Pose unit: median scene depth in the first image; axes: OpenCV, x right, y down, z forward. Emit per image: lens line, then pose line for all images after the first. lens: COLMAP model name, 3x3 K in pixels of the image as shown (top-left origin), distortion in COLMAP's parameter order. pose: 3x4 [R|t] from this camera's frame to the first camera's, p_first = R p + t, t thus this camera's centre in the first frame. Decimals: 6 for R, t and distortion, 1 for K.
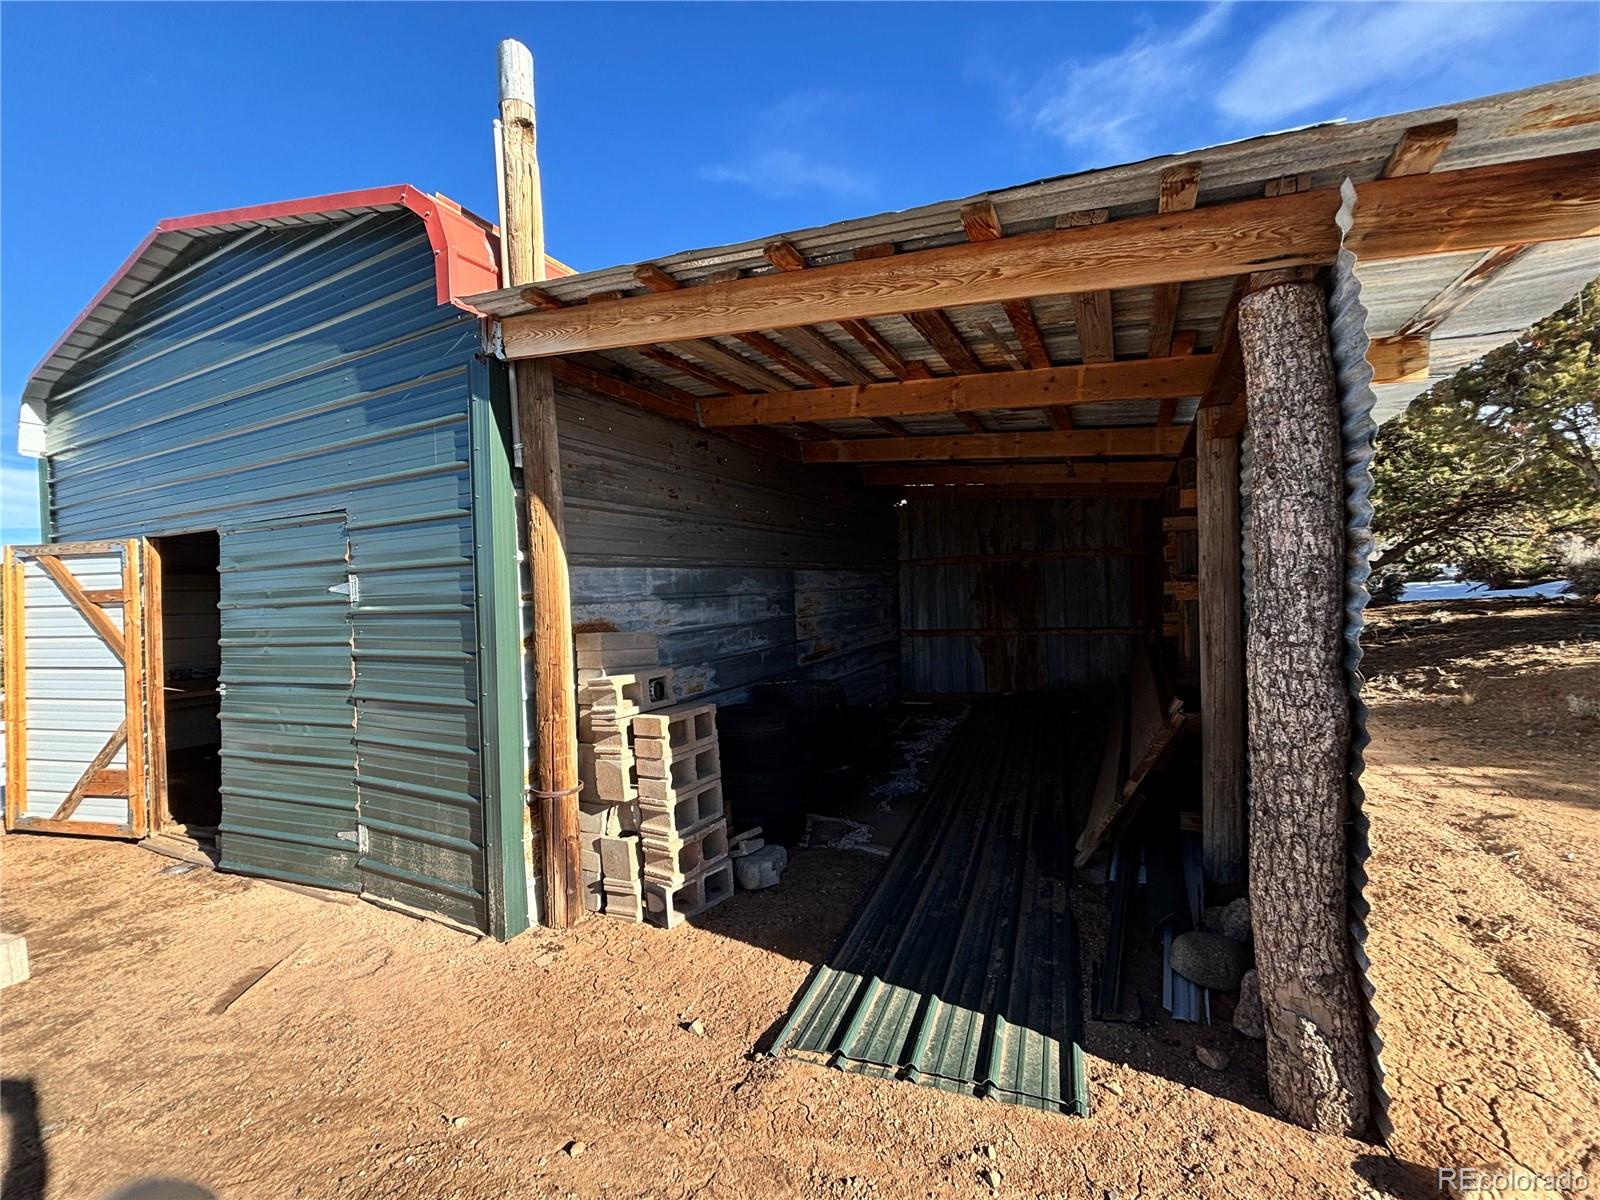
lens RADIAL K [[645.7, 0, 797.4], [0, 645.7, 597.9], [0, 0, 1]] dist [0.000316, -0.000076]
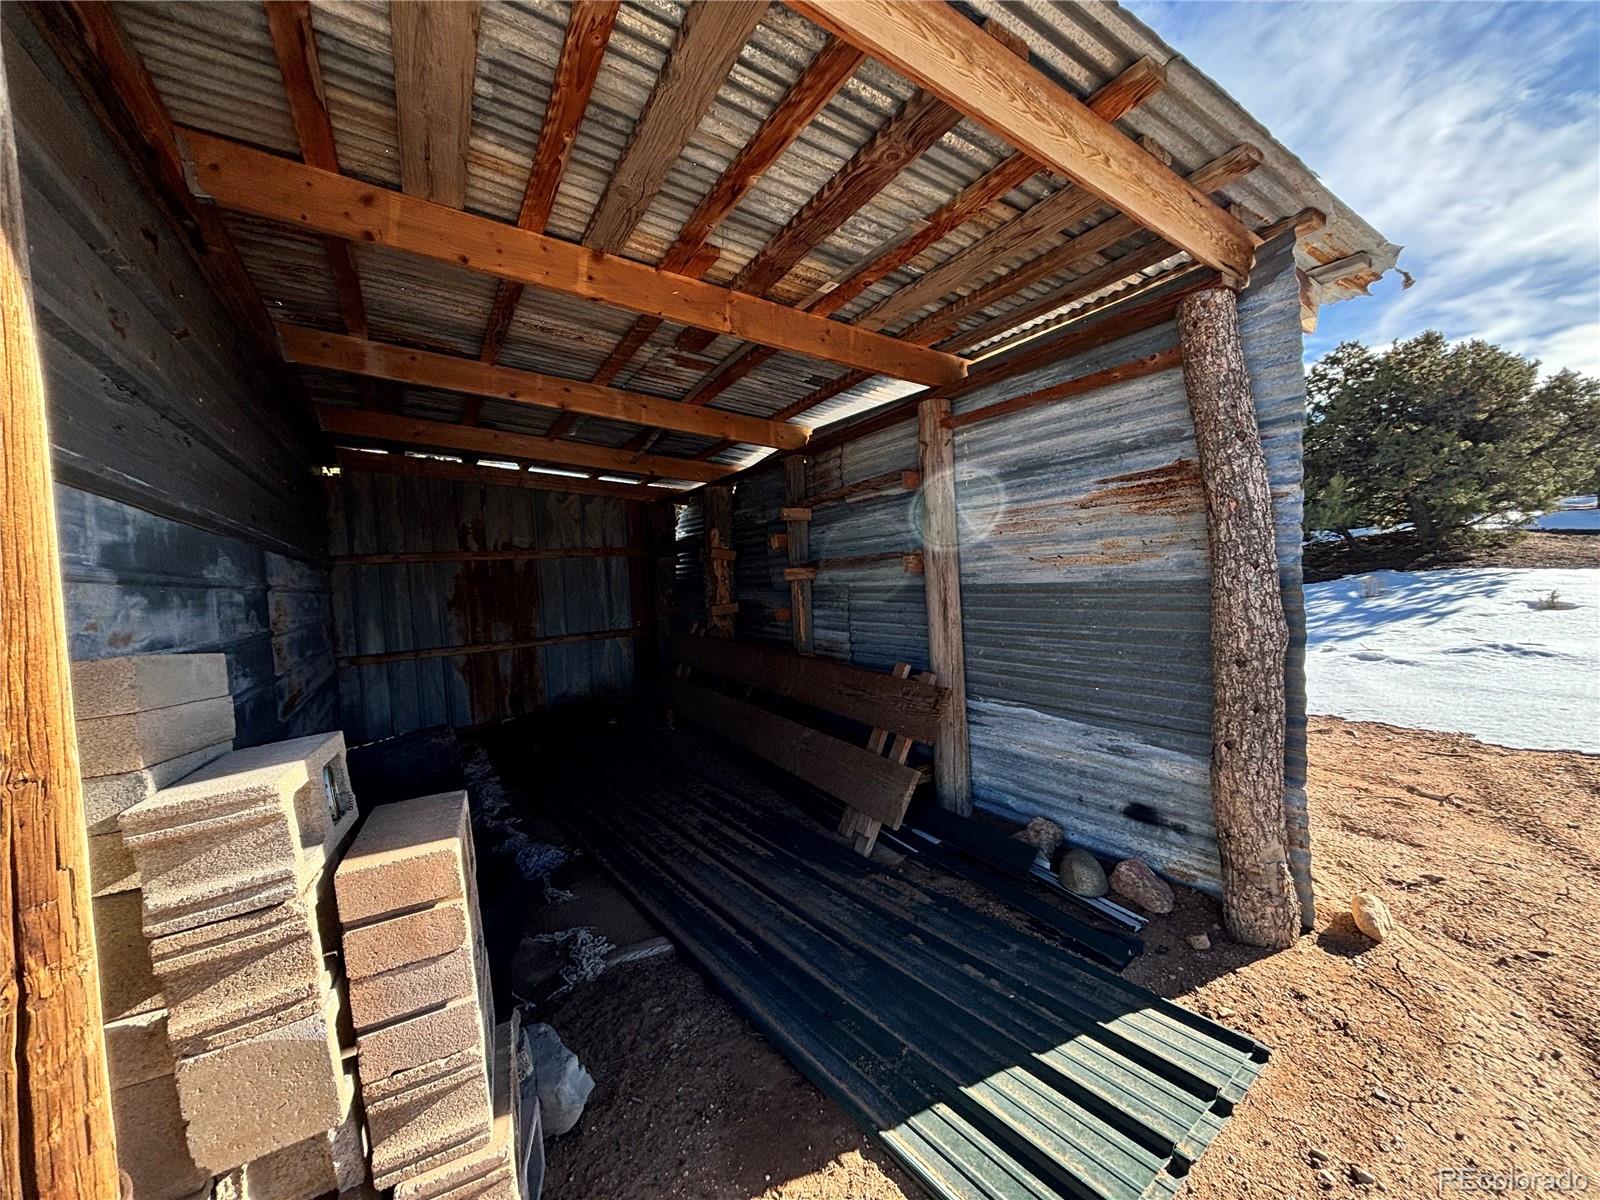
lens RADIAL K [[645.7, 0, 795.3], [0, 645.7, 598.7], [0, 0, 1]] dist [0.000316, -0.000076]
pose [[0.526782, -0.018256, 0.849804, -0.341384], [0.050024, 0.998702, -0.009554, 0.038284], [-0.848527, 0.047544, 0.527012, 0.474811]]
